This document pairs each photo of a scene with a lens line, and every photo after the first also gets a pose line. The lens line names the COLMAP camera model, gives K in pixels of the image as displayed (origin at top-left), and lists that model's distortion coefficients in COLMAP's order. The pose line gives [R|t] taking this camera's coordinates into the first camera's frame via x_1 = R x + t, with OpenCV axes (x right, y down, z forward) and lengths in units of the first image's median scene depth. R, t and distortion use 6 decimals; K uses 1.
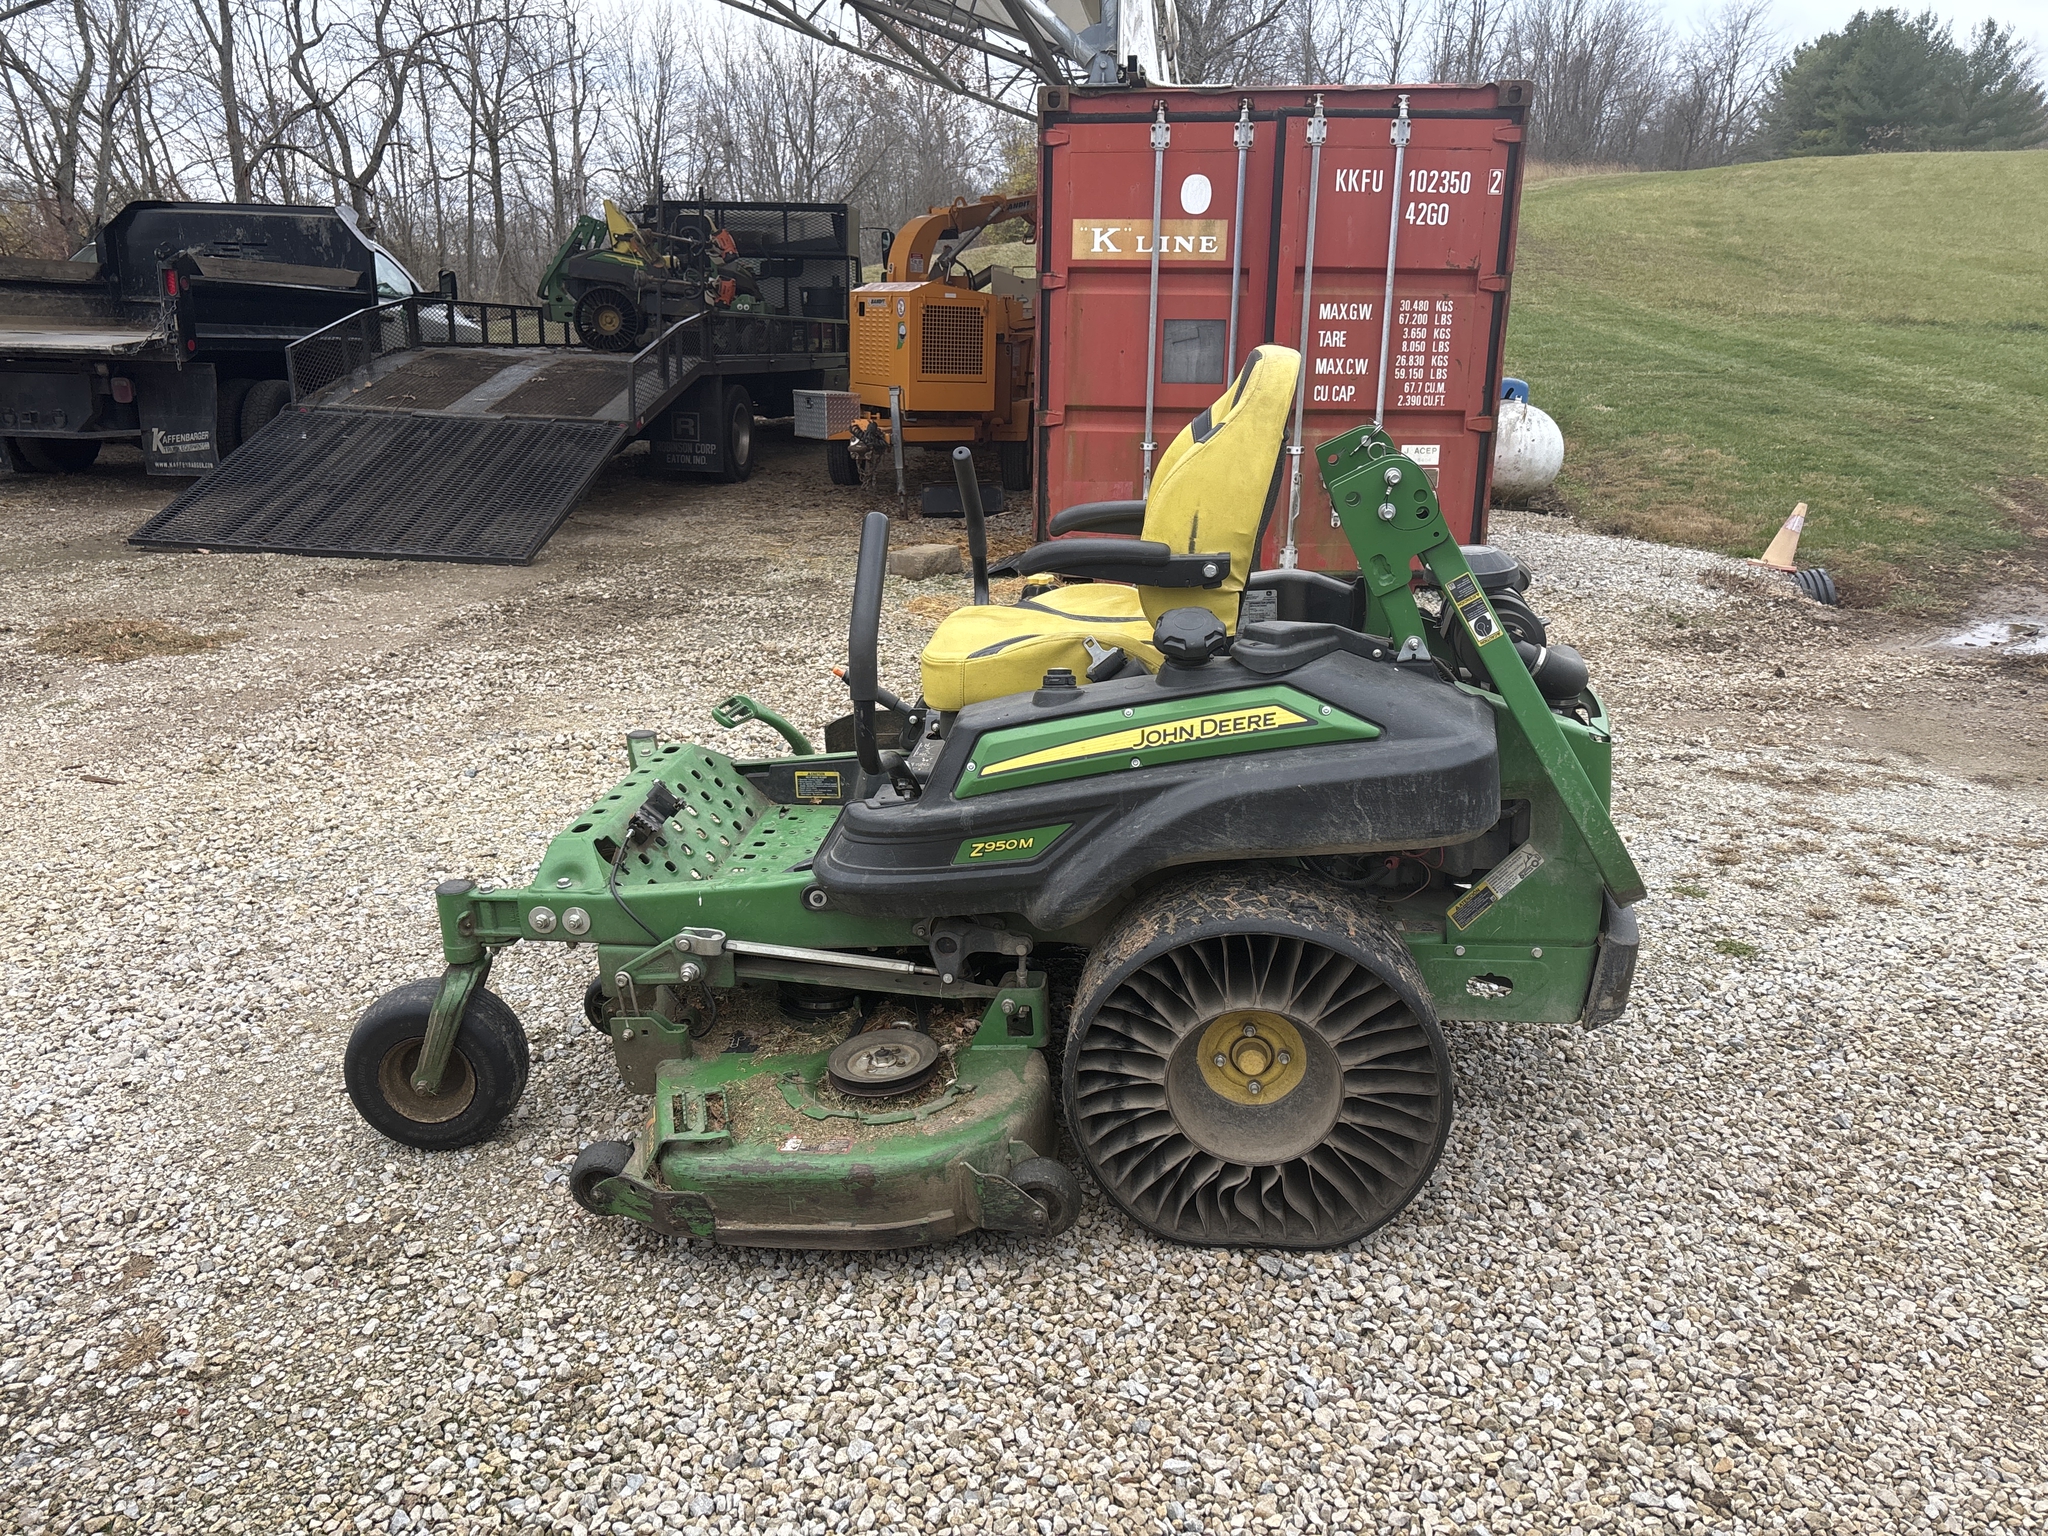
lens RADIAL K [[1532.0, 0, 1048.5], [0, 1532.0, 776.8], [0, 0, 1]] dist [0.035614, -0.038893]
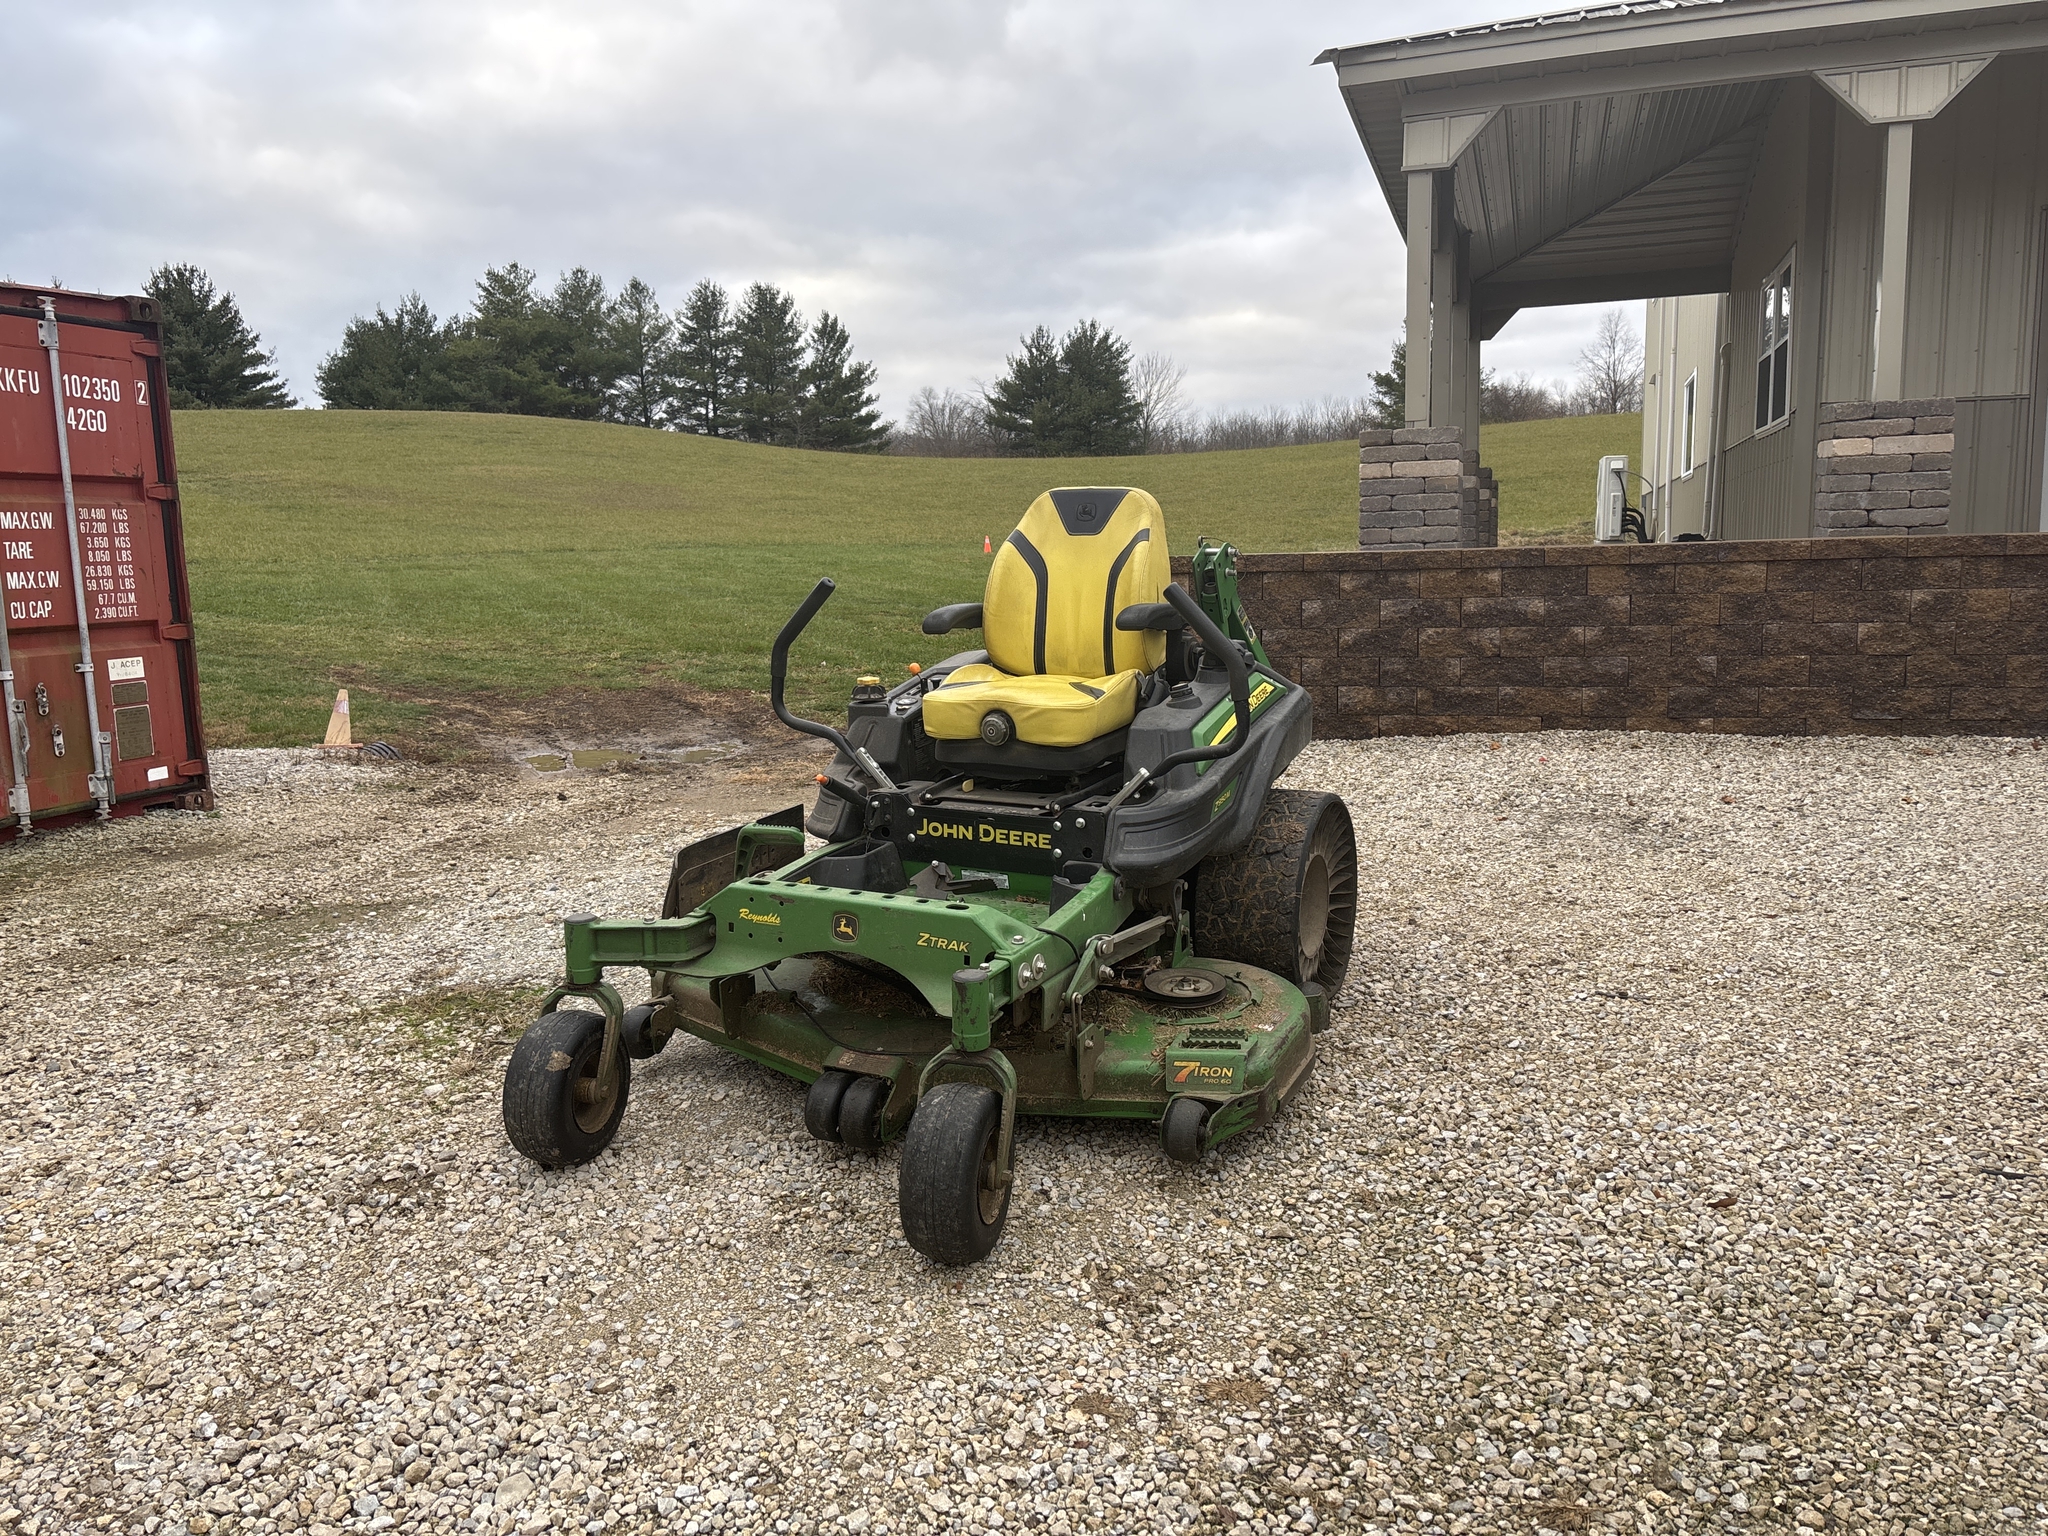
lens RADIAL K [[1548.9, 0, 1019.9], [0, 1548.9, 777.2], [0, 0, 1]] dist [0.045855, -0.056173]
pose [[0.359866, -0.160794, 0.919044, -0.452514], [0.299583, 0.952791, 0.049392, -0.032451], [-0.883599, 0.257555, 0.391048, 0.173338]]
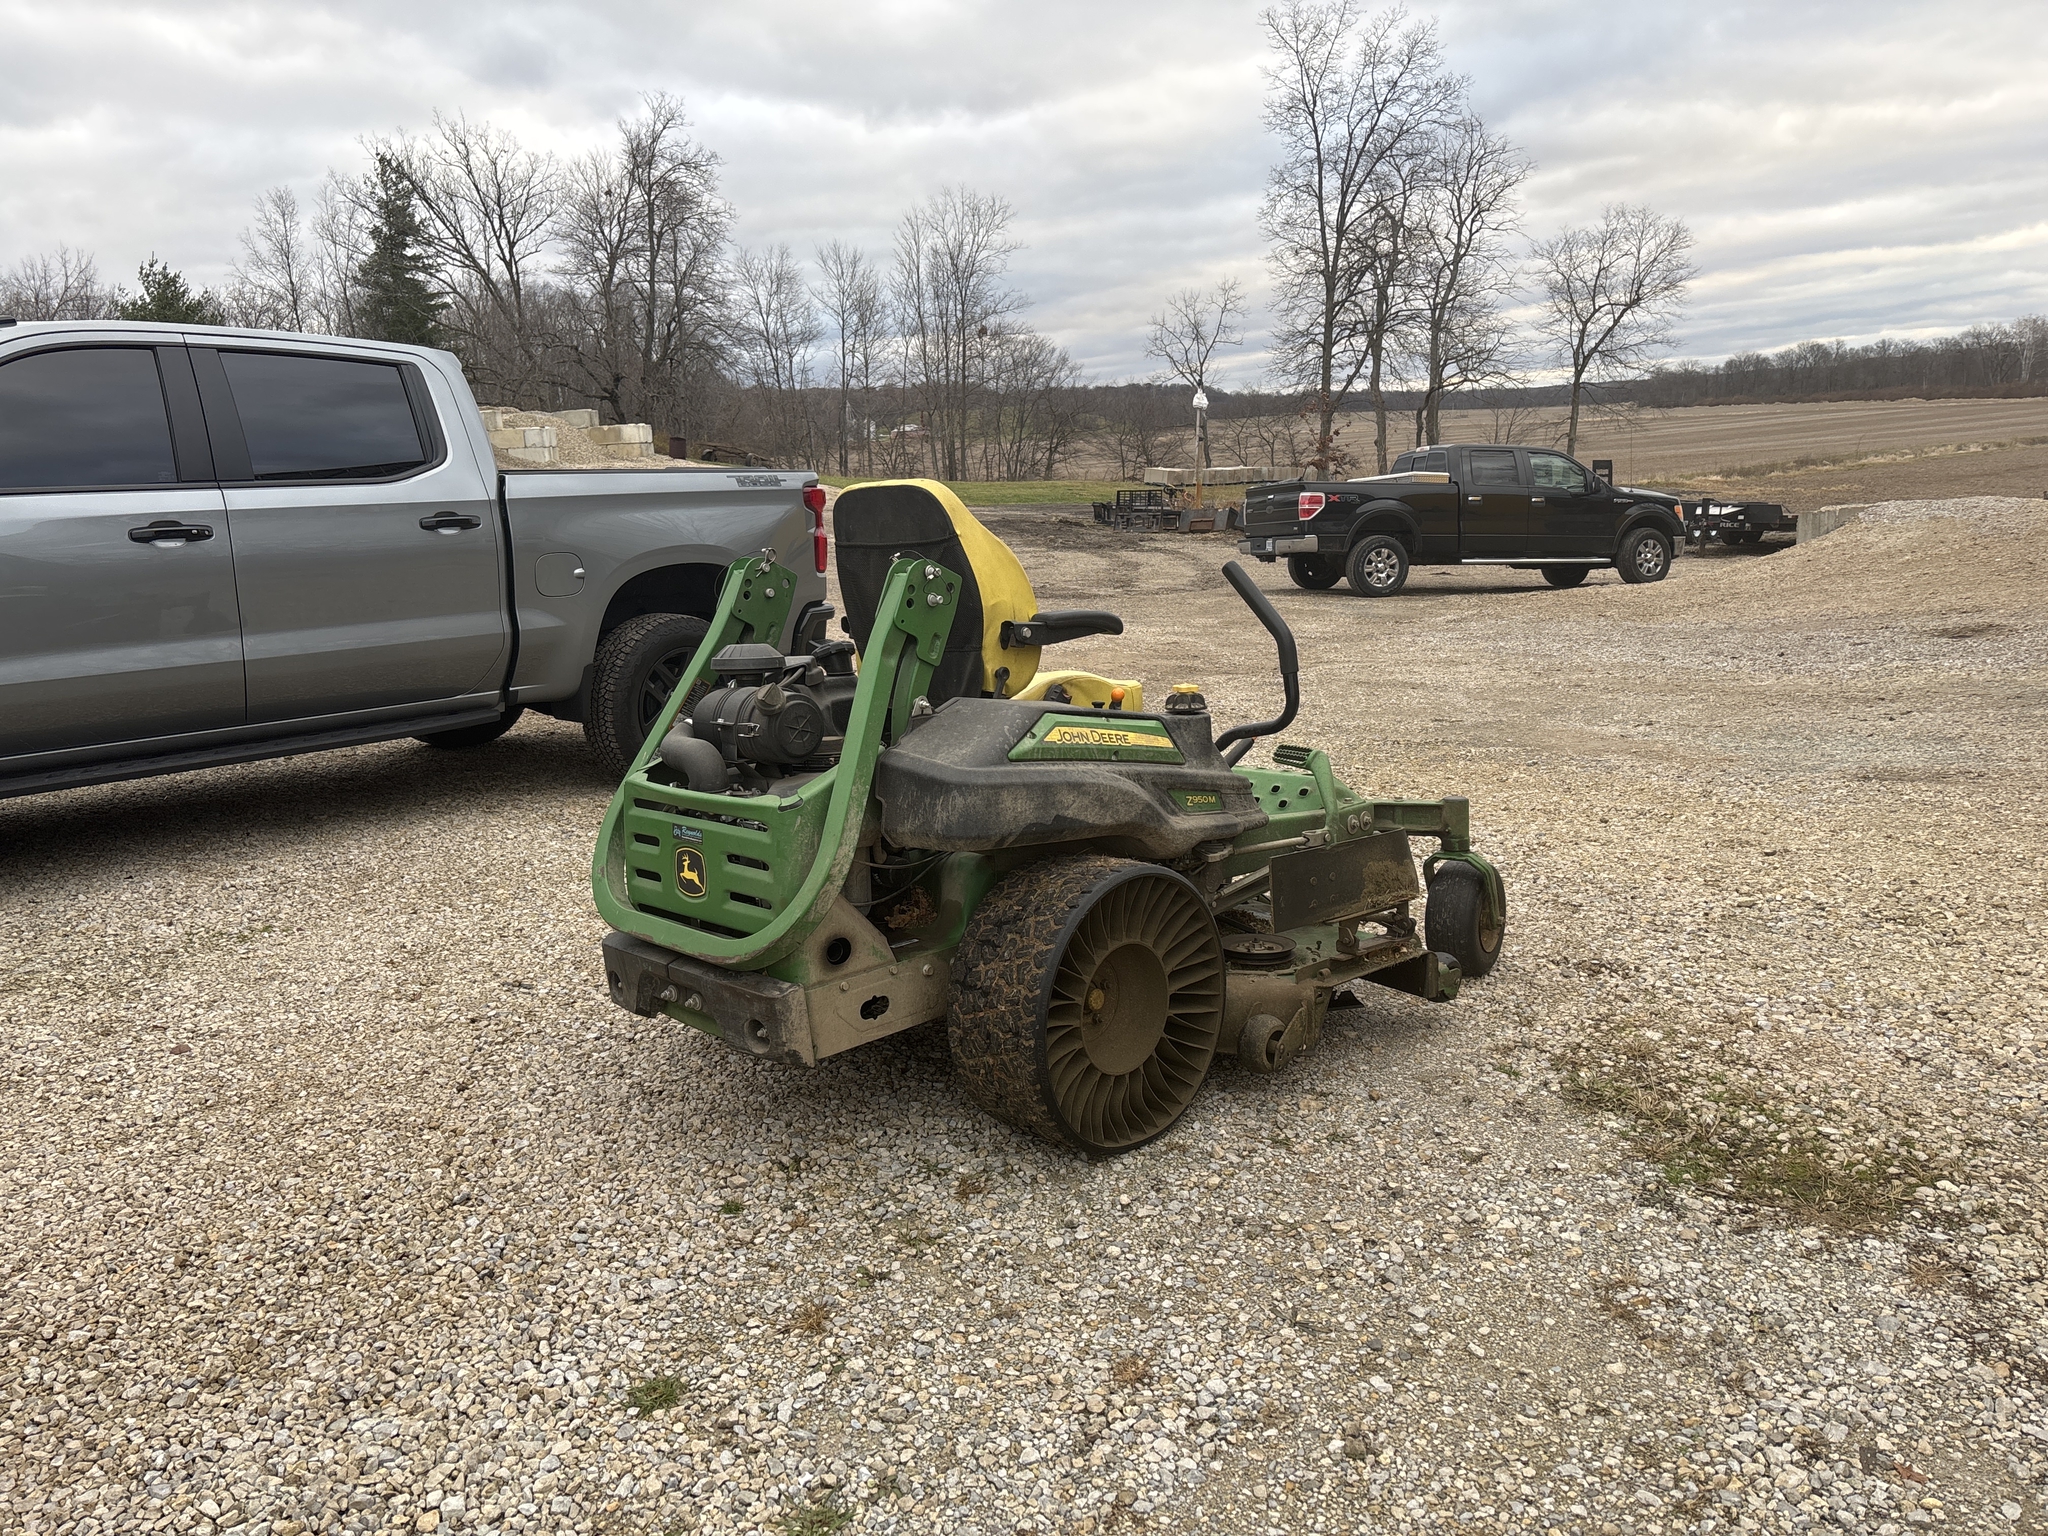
lens RADIAL K [[1548.1, 0, 1015.9], [0, 1548.1, 760.5], [0, 0, 1]] dist [0.048838, -0.052640]
pose [[-0.625607, 0.167540, -0.761936, 0.363559], [-0.191698, 0.913709, 0.358311, -0.181638], [0.756219, 0.370224, -0.539506, 0.613419]]
